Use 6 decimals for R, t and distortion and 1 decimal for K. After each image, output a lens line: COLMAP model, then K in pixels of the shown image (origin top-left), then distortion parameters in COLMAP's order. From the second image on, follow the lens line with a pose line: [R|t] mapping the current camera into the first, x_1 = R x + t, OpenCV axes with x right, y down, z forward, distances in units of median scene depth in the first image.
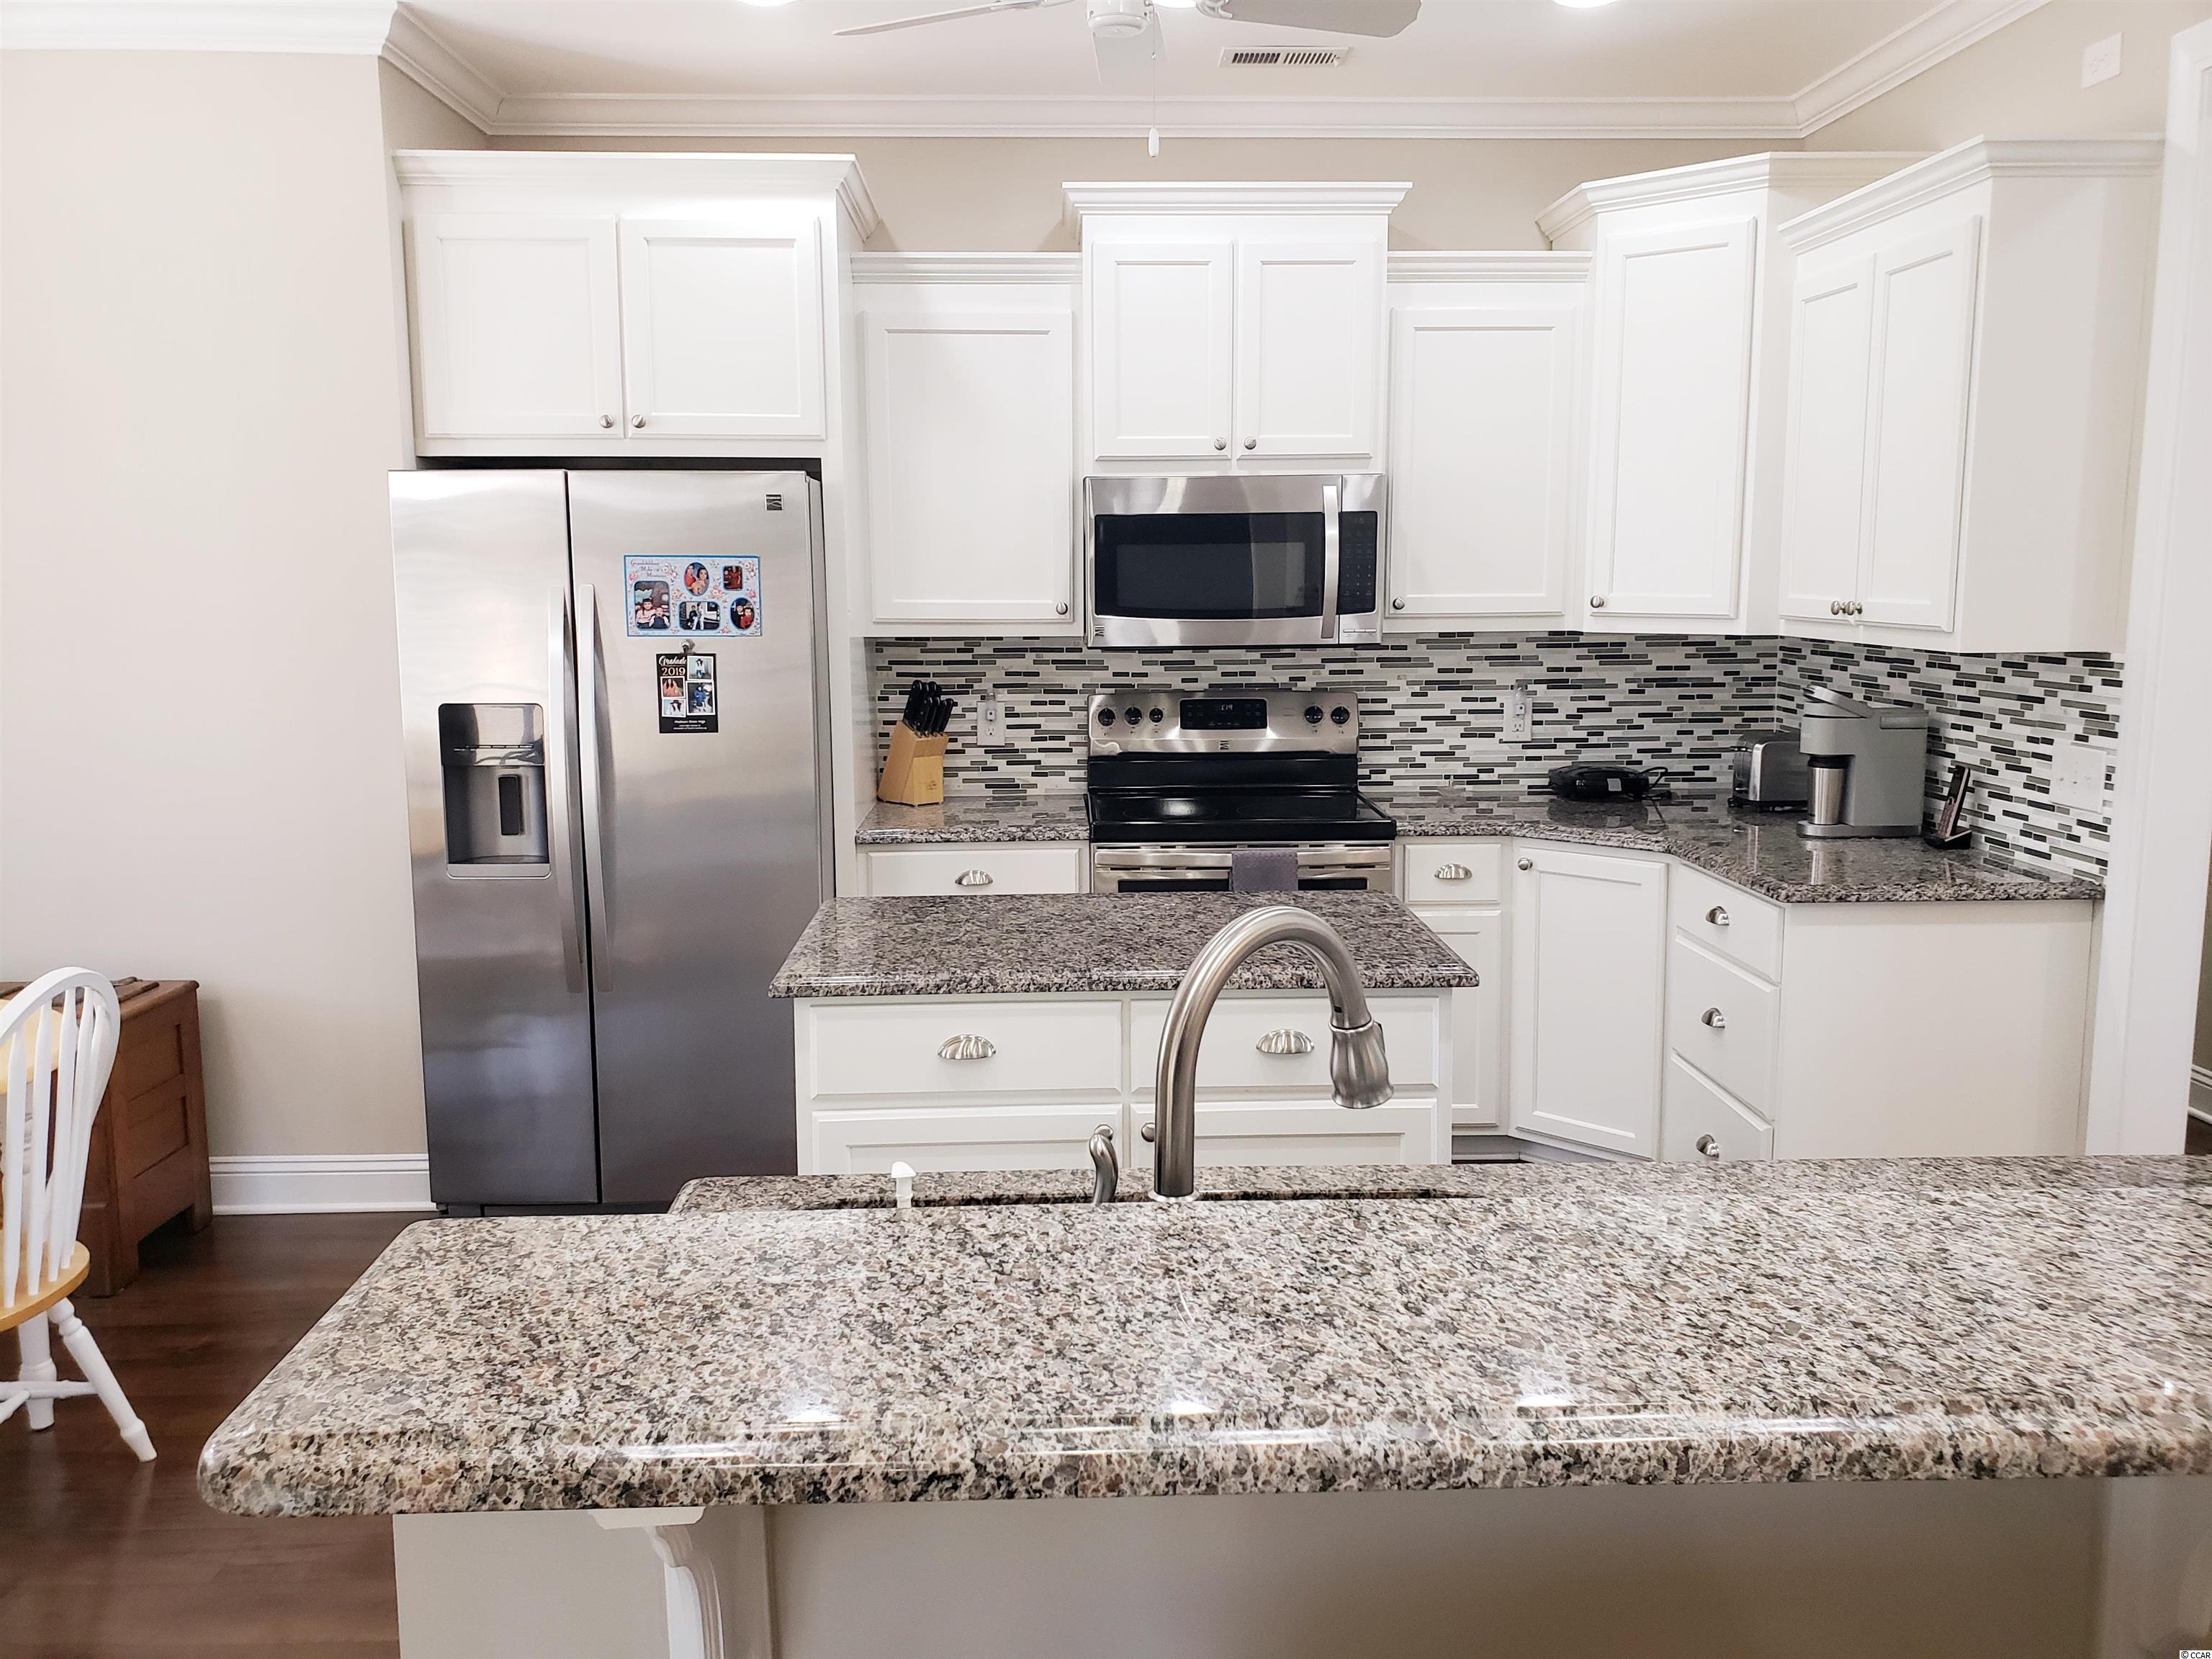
lens RADIAL K [[1698.1, 0, 1128.9], [0, 1698.1, 801.0], [0, 0, 1]] dist [0.106935, -0.215830]
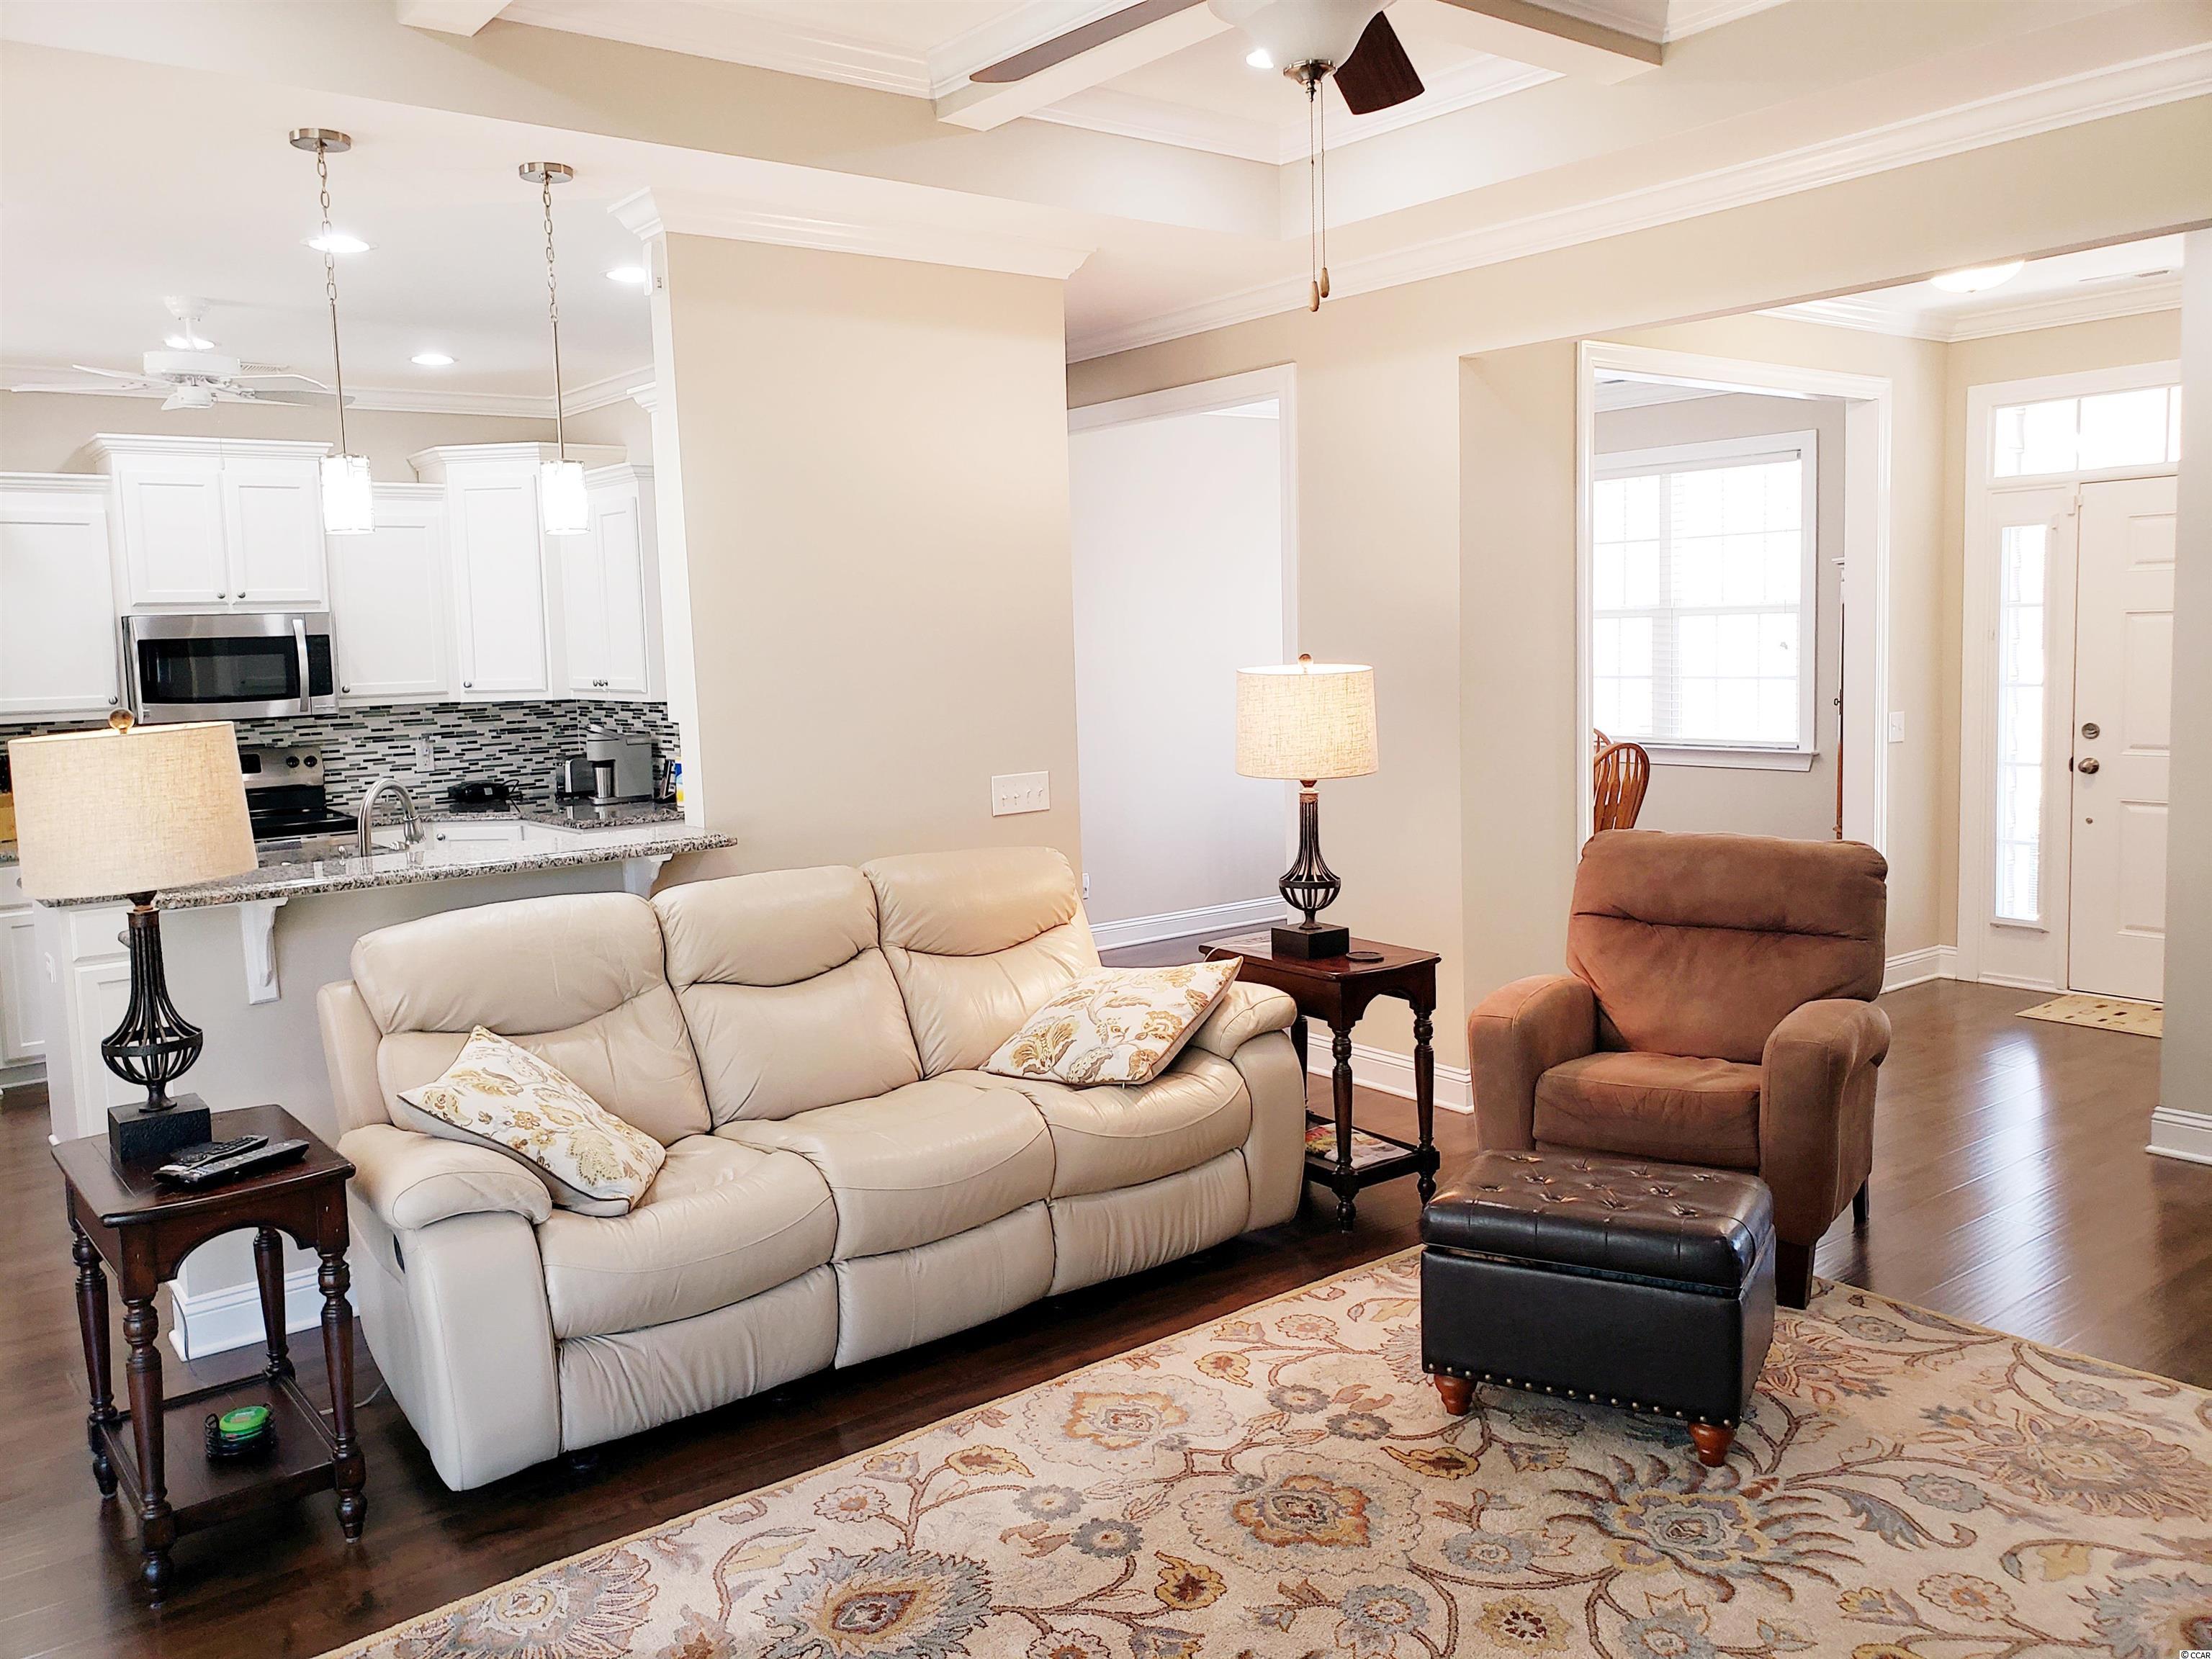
lens RADIAL K [[1756.9, 0, 1106.0], [0, 1756.9, 829.5], [0, 0, 1]] dist [-0.040197, 0.000131]
pose [[0.811138, -0.084455, 0.578725, -0.233606], [0.106019, 0.994358, -0.003485, 0.103395], [-0.575165, 0.064183, 0.815516, -0.788303]]
